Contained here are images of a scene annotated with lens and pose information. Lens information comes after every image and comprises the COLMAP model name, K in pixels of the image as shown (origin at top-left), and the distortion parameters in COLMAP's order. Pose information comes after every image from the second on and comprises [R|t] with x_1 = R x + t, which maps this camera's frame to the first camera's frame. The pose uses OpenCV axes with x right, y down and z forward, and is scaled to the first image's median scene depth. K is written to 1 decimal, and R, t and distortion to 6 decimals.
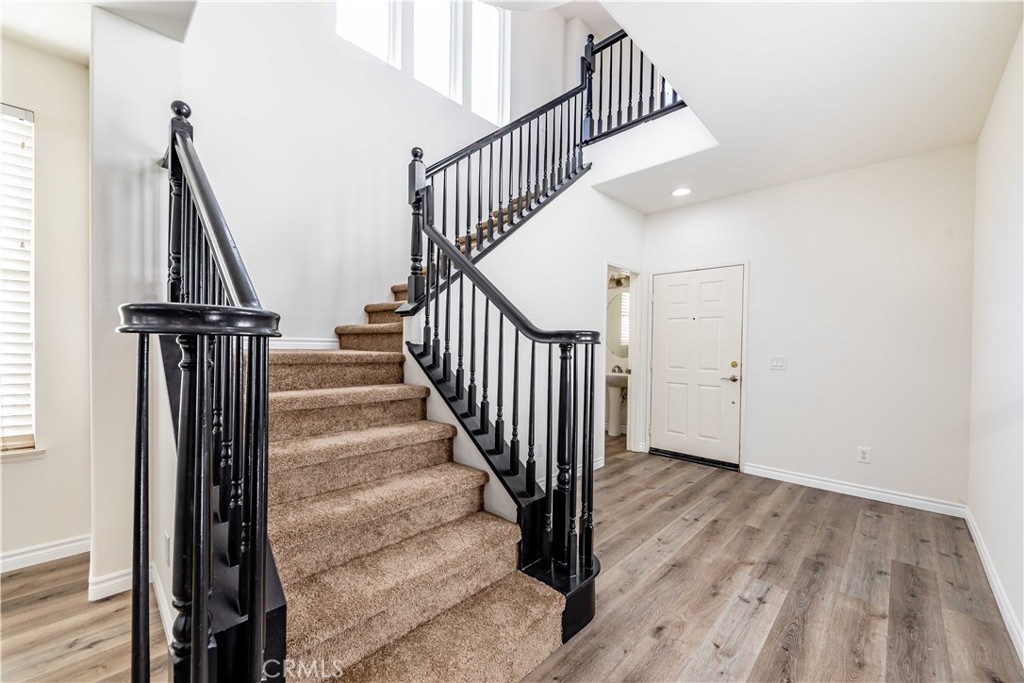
lens RADIAL K [[403.3, 0, 515.6], [0, 403.3, 343.4], [0, 0, 1]] dist [0.013930, 0.000129]
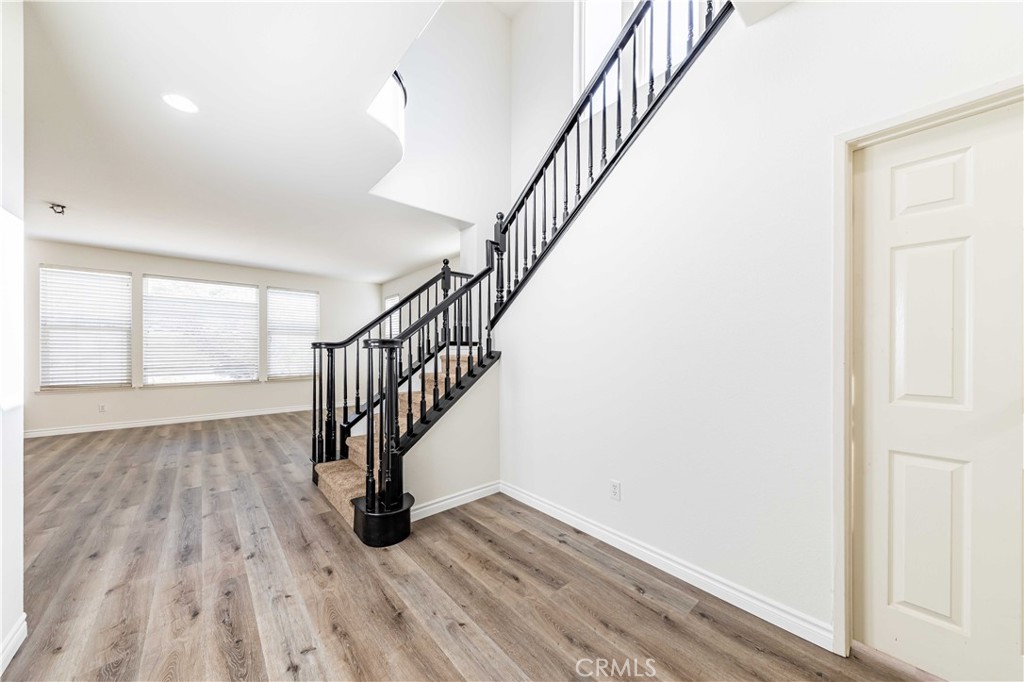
lens RADIAL K [[360.1, 0, 515.8], [0, 360.1, 347.1], [0, 0, 1]] dist [0.006916, -0.001659]
pose [[-0.093022, -0.013702, -0.995570, 1.320542], [-0.005717, 0.999896, -0.013228, 0.011904], [0.995648, 0.004461, -0.093091, 1.549820]]
